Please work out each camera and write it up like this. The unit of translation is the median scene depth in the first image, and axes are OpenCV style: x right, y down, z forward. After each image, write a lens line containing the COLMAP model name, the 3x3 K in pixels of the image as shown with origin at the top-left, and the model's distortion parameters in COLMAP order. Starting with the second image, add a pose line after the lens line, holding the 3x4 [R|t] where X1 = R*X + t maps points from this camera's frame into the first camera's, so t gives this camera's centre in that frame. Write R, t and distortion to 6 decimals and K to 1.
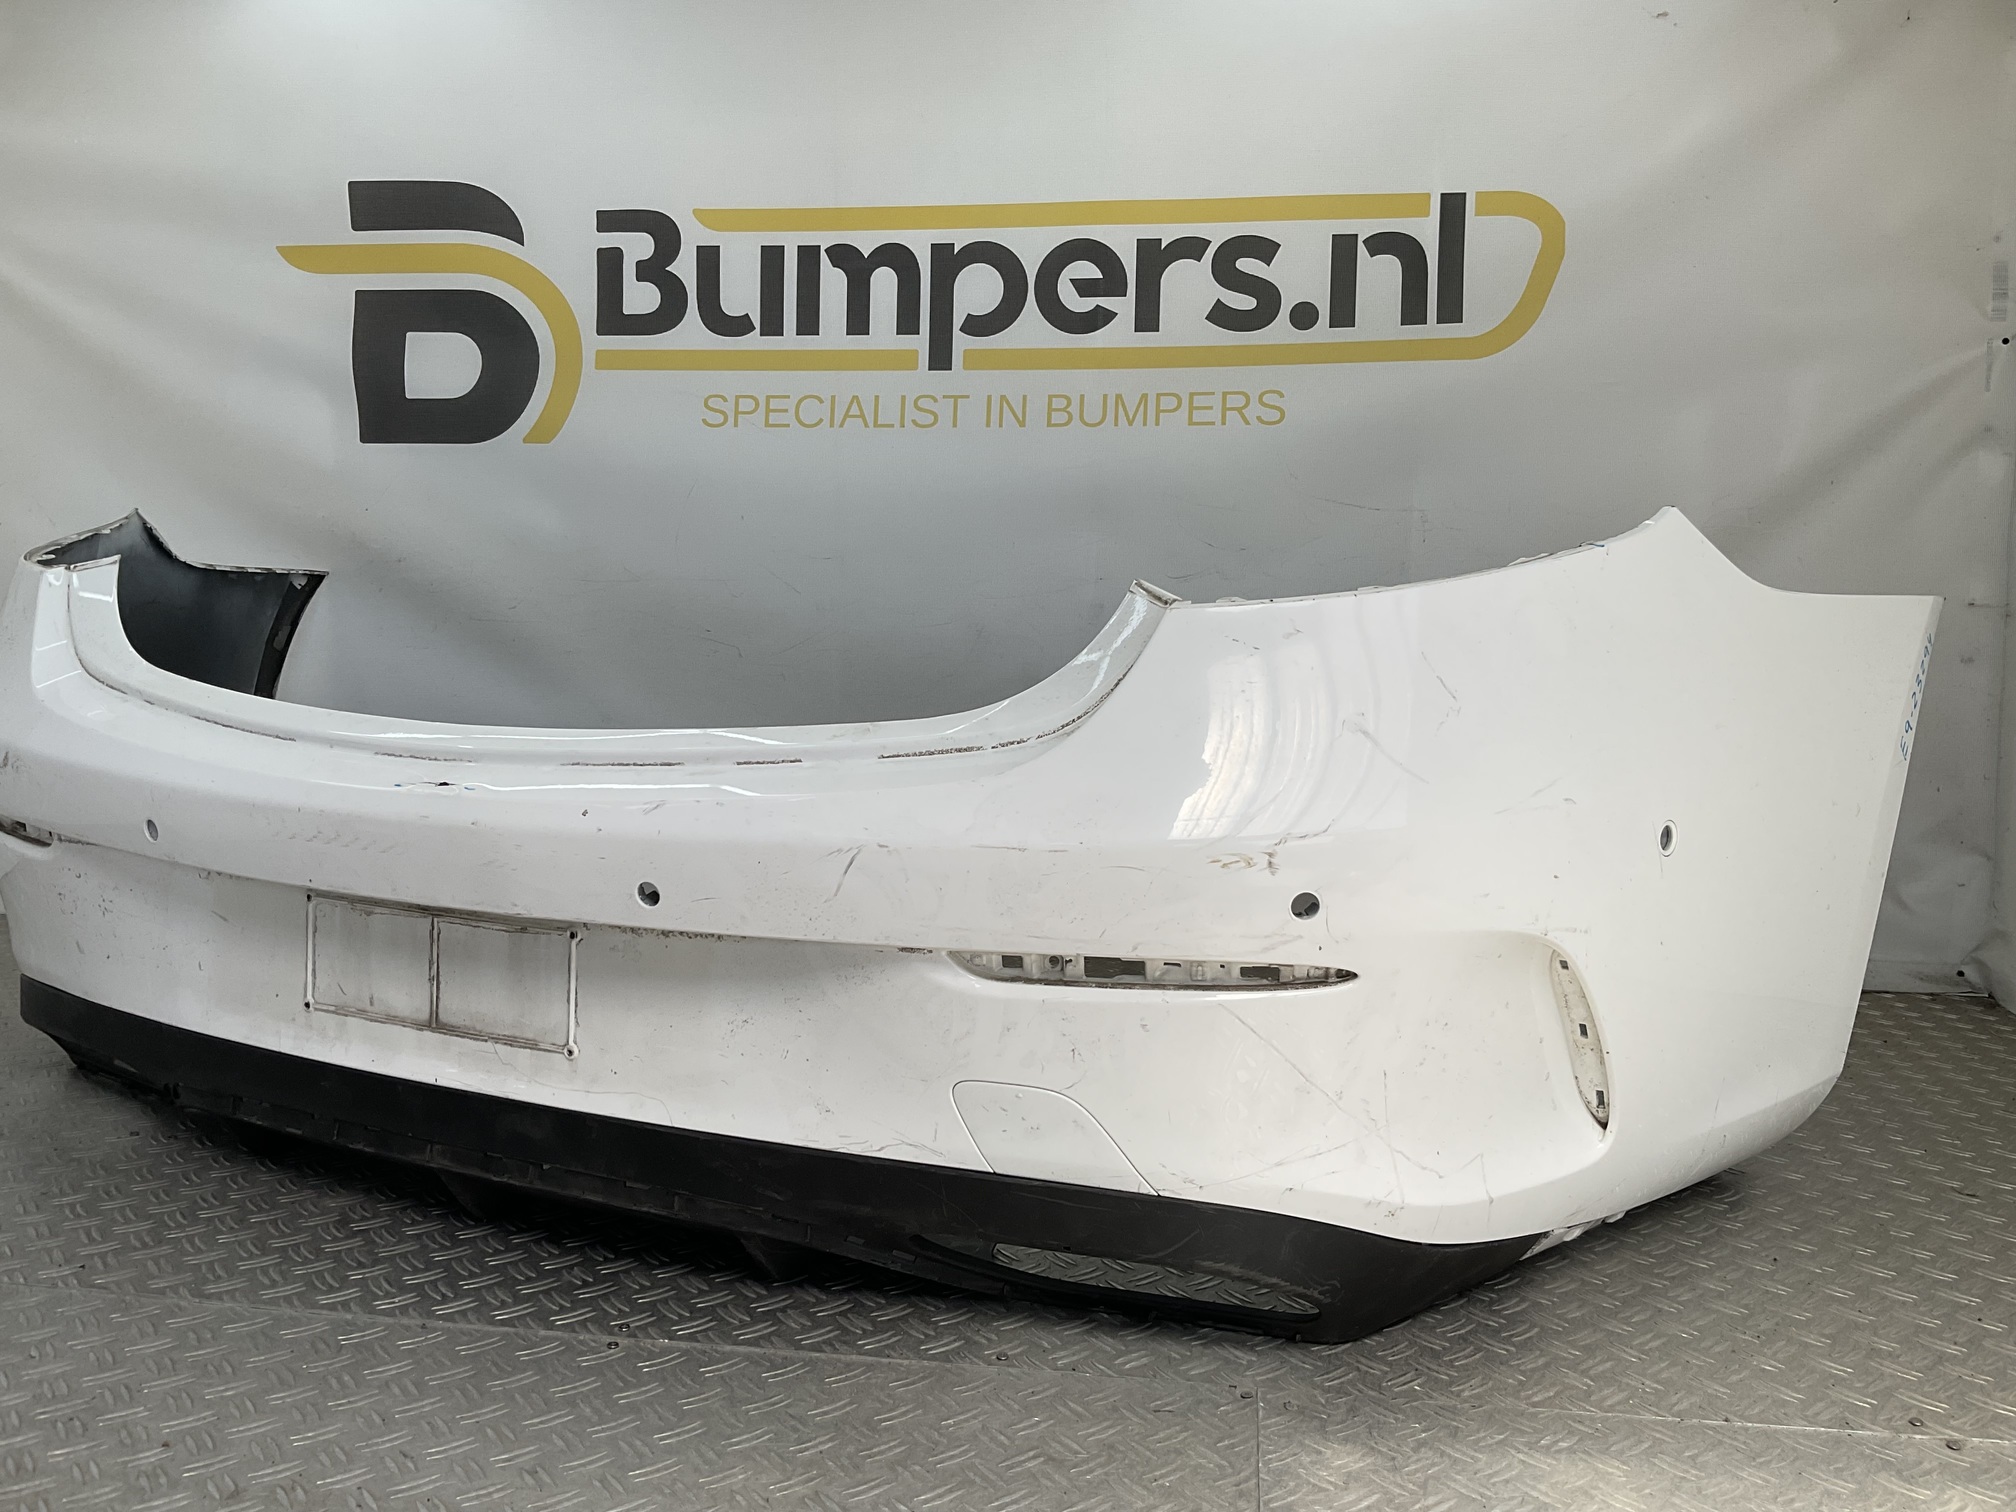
lens RADIAL K [[1663.5, 0, 1008.0], [0, 1663.5, 756.0], [0, 0, 1]] dist [0.134498, -0.289408]
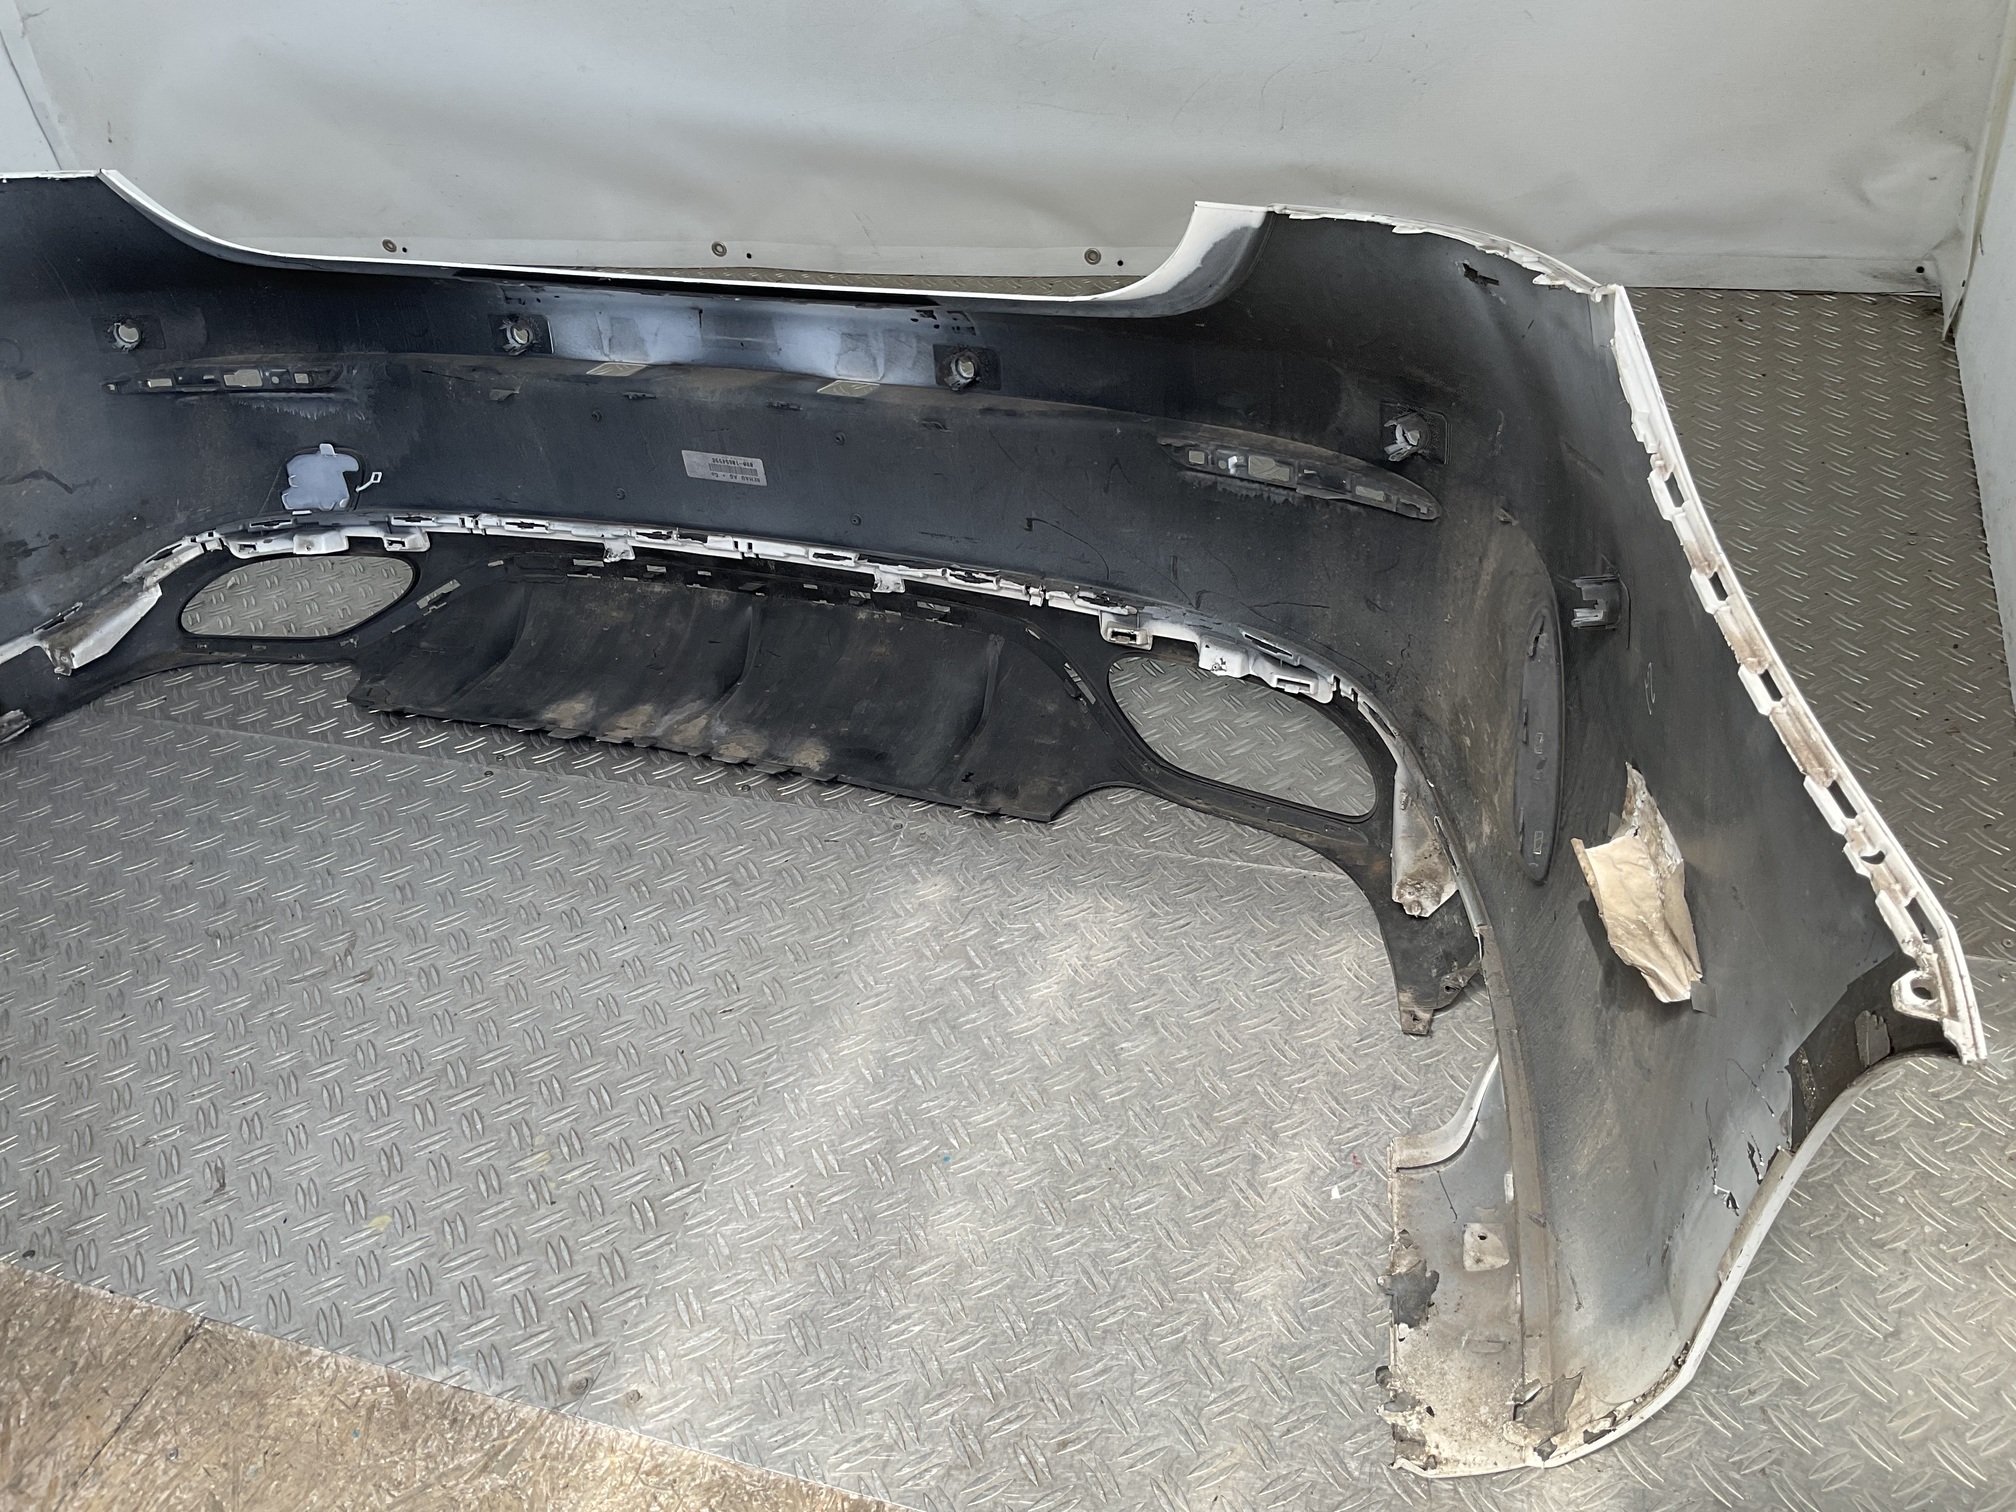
lens RADIAL K [[1663.5, 0, 1008.0], [0, 1663.5, 756.0], [0, 0, 1]] dist [0.134498, -0.289408]
pose [[0.976250, 0.013659, -0.216214, 0.258932], [0.103890, 0.846258, 0.522546, -0.186125], [0.190110, -0.532598, 0.824741, -0.041118]]
